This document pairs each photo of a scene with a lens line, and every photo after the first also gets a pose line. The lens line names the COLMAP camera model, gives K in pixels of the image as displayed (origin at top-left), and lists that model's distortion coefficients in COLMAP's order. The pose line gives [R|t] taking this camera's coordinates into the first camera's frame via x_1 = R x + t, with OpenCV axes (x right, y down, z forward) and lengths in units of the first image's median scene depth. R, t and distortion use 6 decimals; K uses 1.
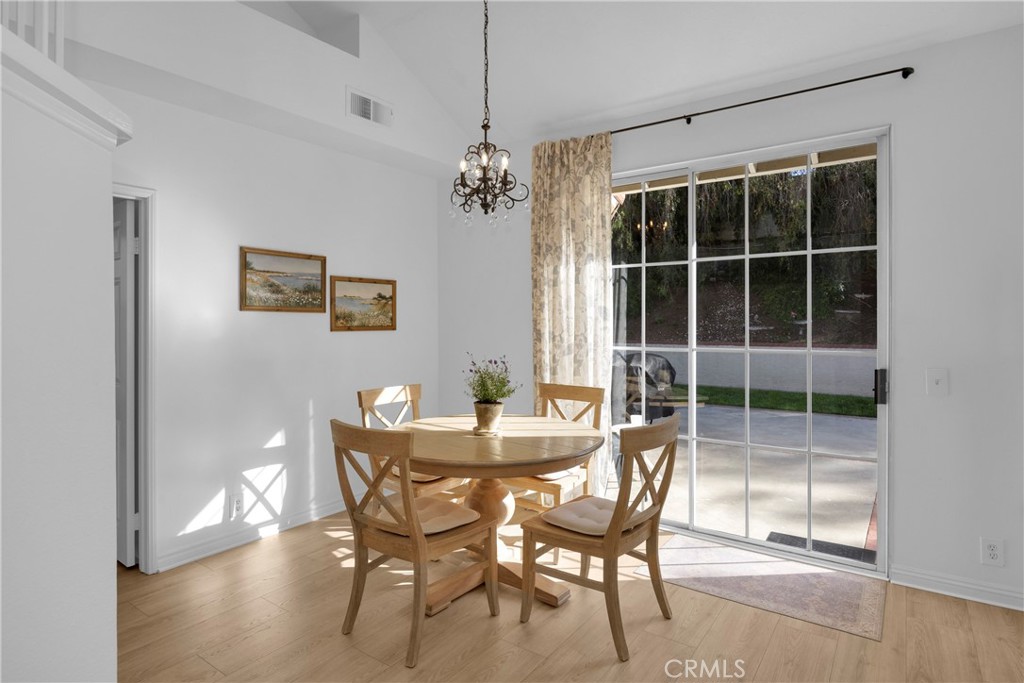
lens RADIAL K [[551.4, 0, 520.5], [0, 551.4, 331.0], [0, 0, 1]] dist [-0.008307, -0.000304]
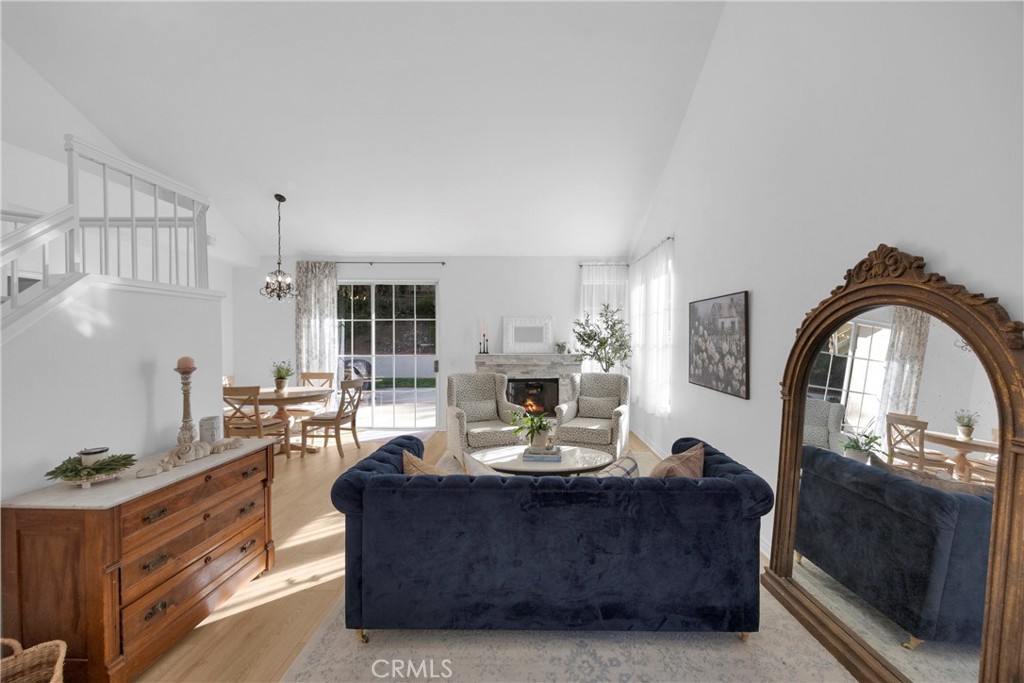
lens RADIAL K [[397.1, 0, 532.8], [0, 397.1, 341.0], [0, 0, 1]] dist [-0.002653, -0.000162]
pose [[0.810893, 0.001267, 0.585193, -0.142301], [0.005610, 0.999935, -0.009939, -0.010366], [-0.585167, 0.011343, 0.810833, -0.823237]]
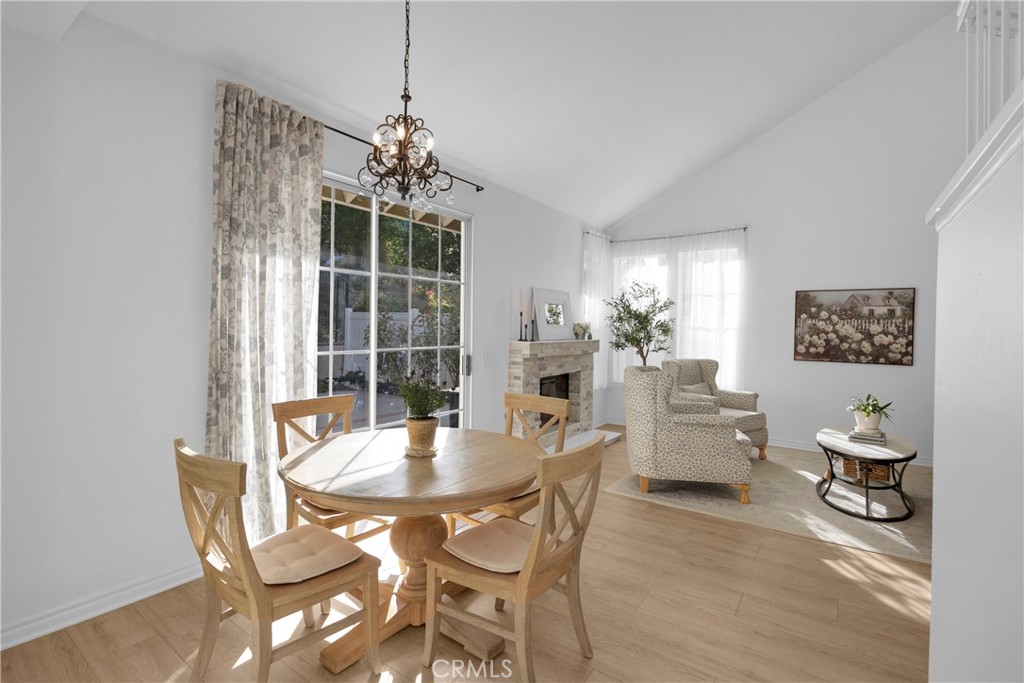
lens RADIAL K [[472.5, 0, 516.0], [0, 472.5, 332.3], [0, 0, 1]] dist [0.003643, 0.000123]
pose [[-0.004400, -0.007099, 0.999965, -0.640470], [0.007304, 0.999948, 0.007131, -0.009549], [-0.999964, 0.007335, -0.004348, 0.672636]]
